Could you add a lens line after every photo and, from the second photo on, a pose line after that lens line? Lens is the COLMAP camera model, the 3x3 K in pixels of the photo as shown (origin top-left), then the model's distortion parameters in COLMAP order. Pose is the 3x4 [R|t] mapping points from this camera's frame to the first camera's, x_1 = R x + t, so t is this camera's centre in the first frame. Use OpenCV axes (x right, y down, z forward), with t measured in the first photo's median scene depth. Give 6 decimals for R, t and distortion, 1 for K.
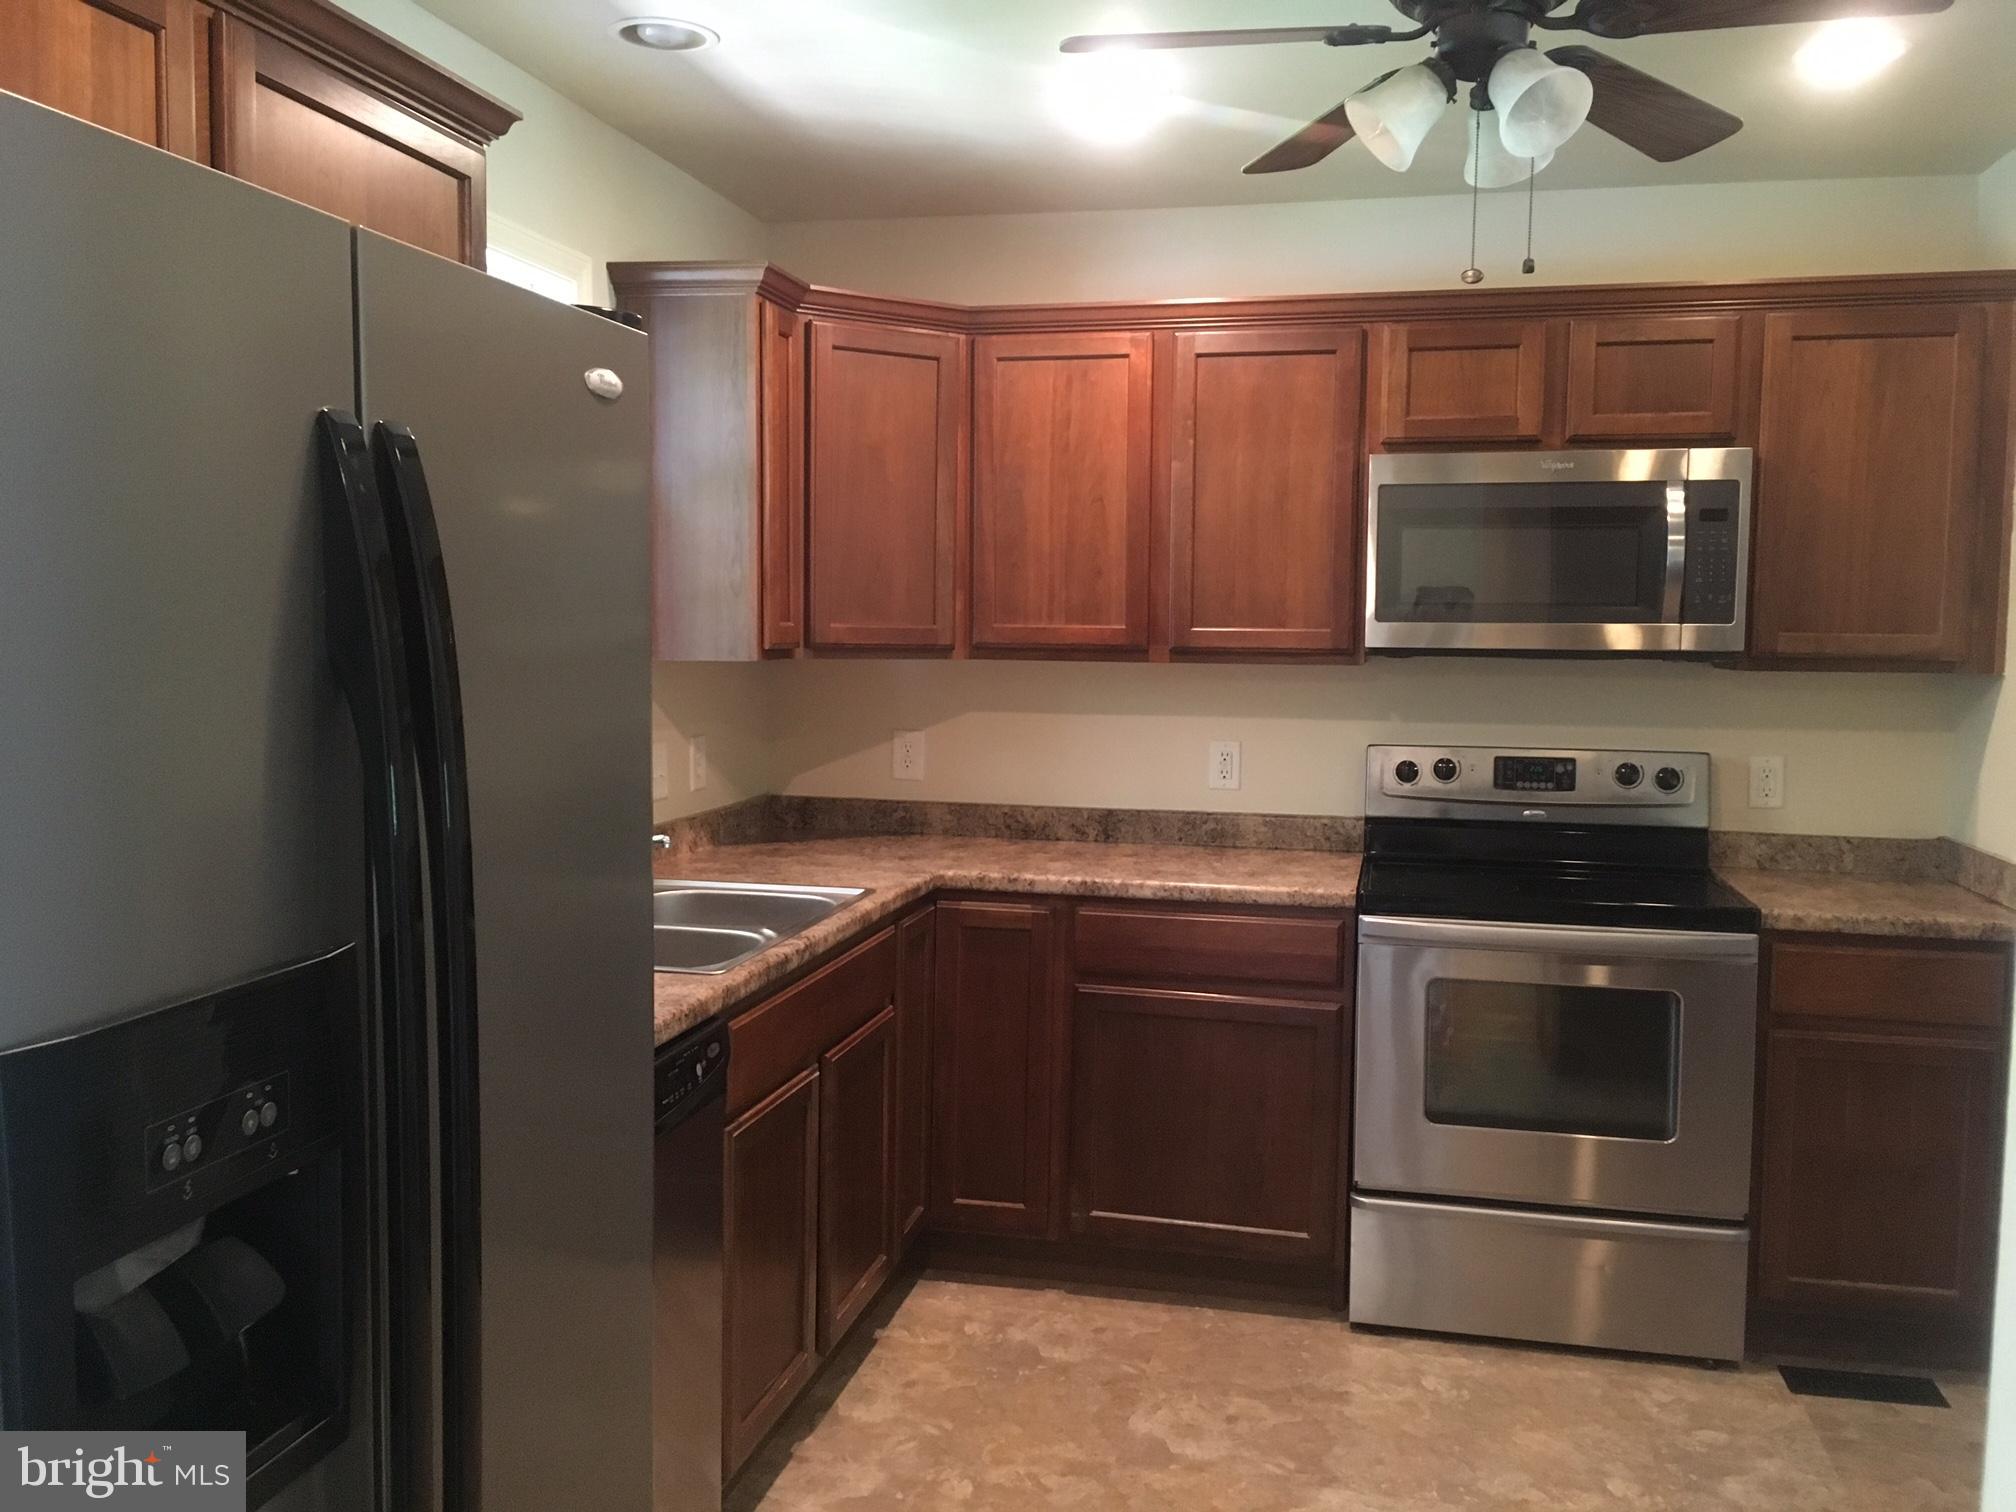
lens RADIAL K [[1751.8, 0, 1007.3], [0, 1751.8, 752.7], [0, 0, 1]] dist [0.045784, -0.007015]
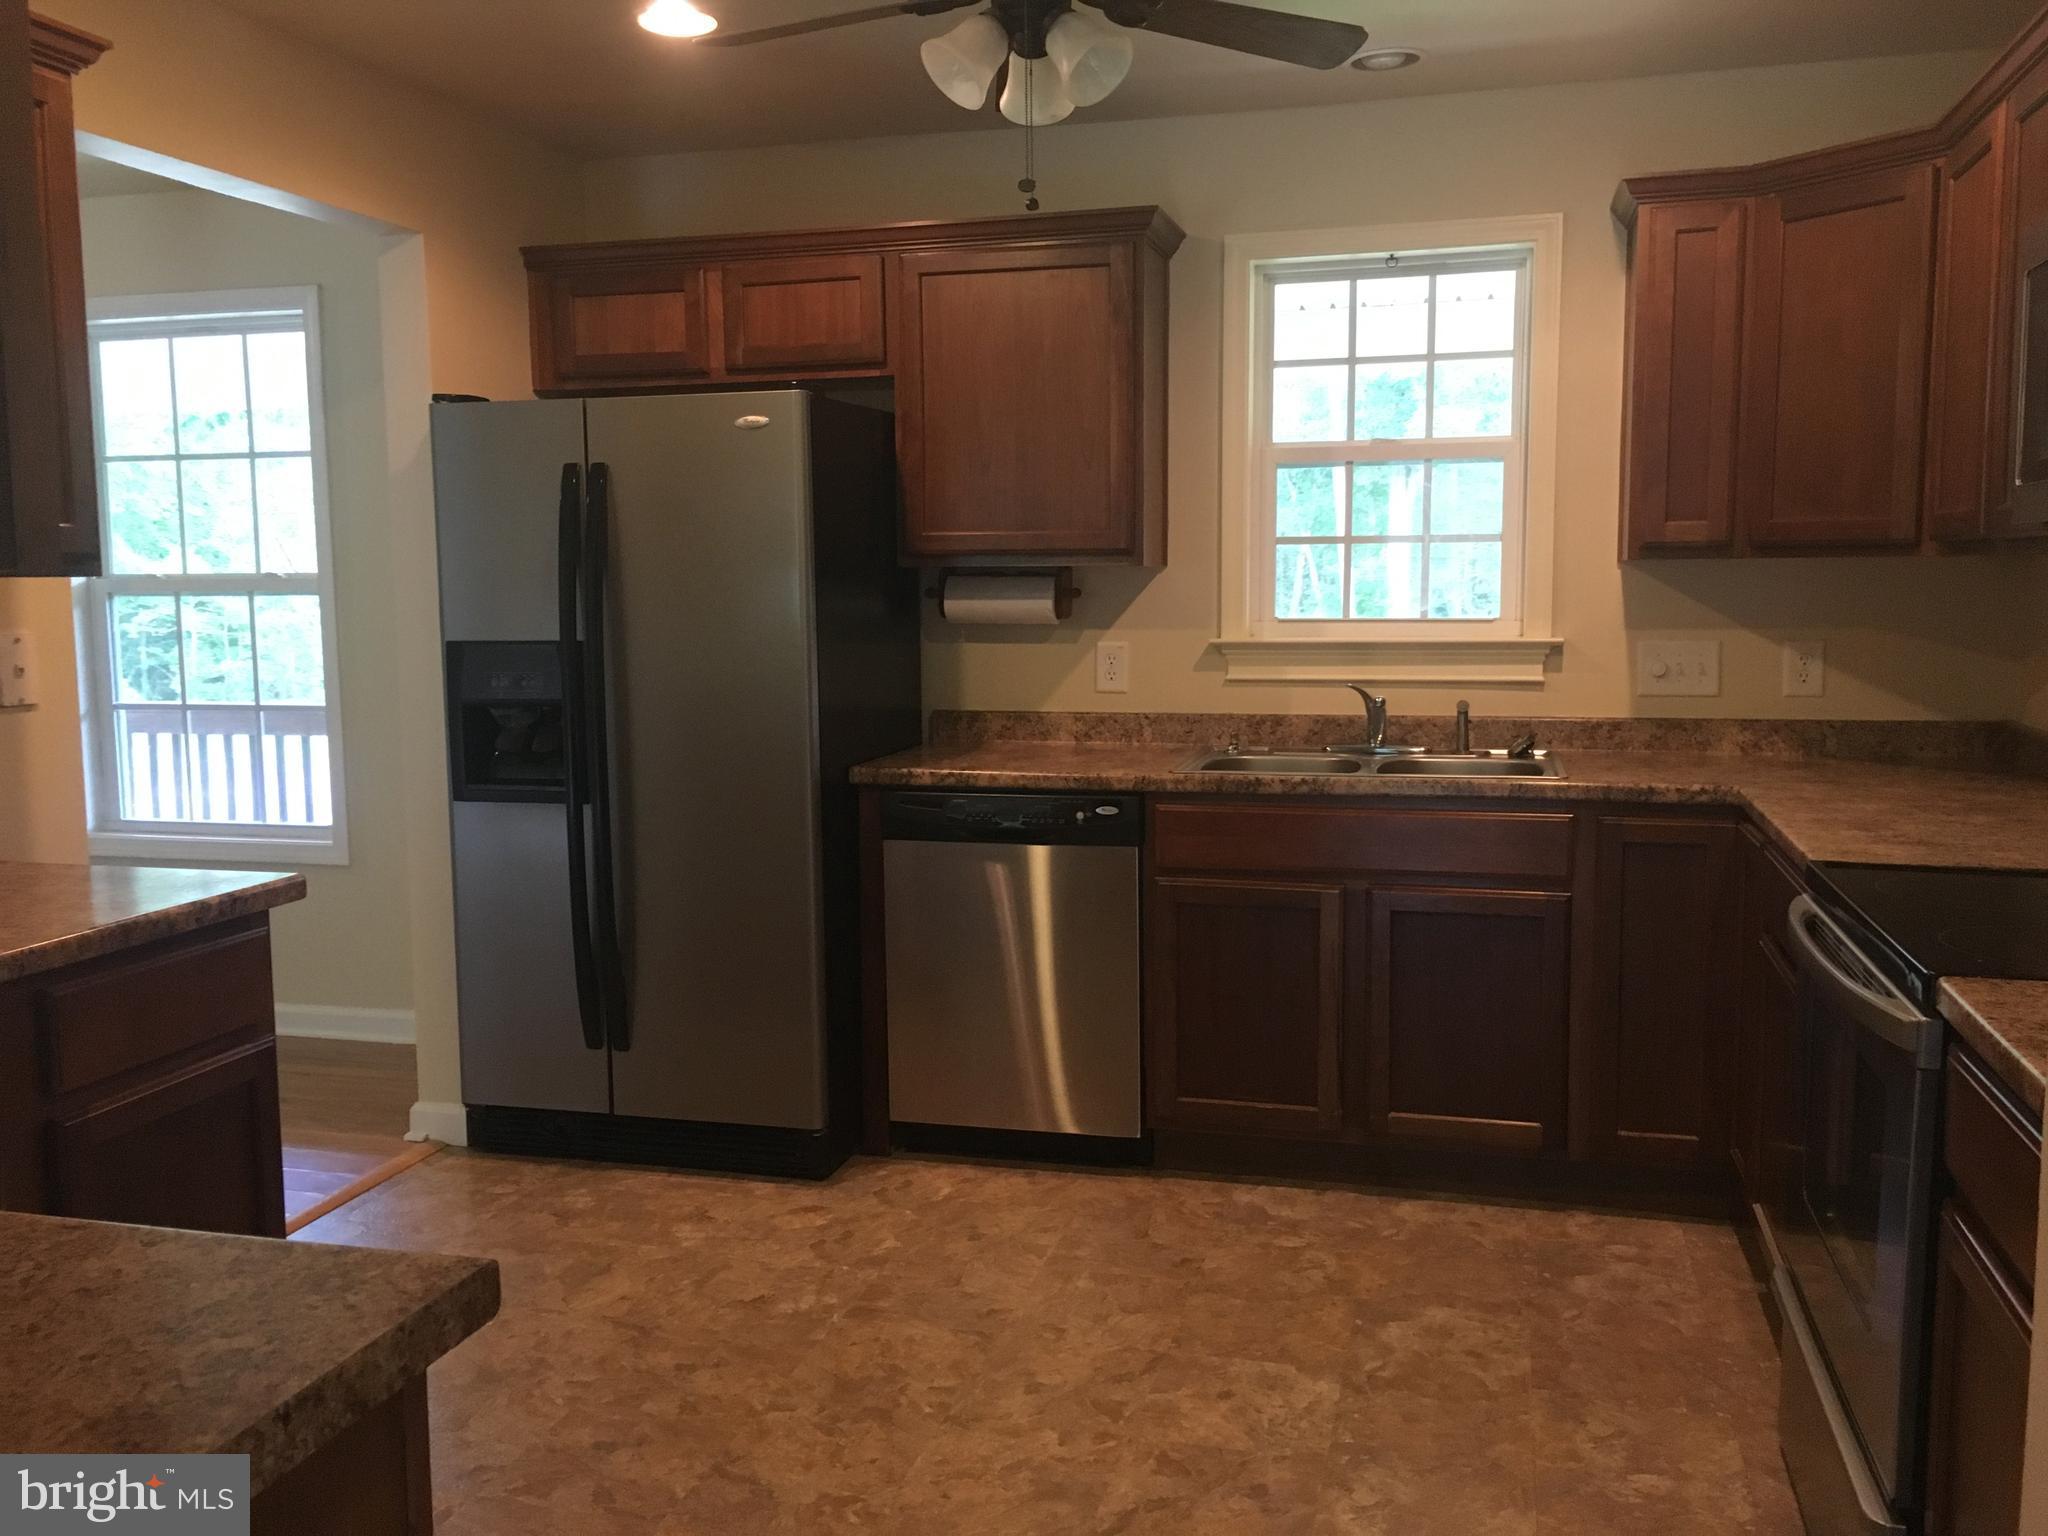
lens RADIAL K [[1779.6, 0, 1023.6], [0, 1779.6, 770.4], [0, 0, 1]] dist [0.045784, -0.007015]
pose [[-0.044813, 0.108251, -0.993113, 1.028023], [-0.072072, 0.991171, 0.111292, -0.021093], [0.996392, 0.076563, -0.036616, 0.748713]]
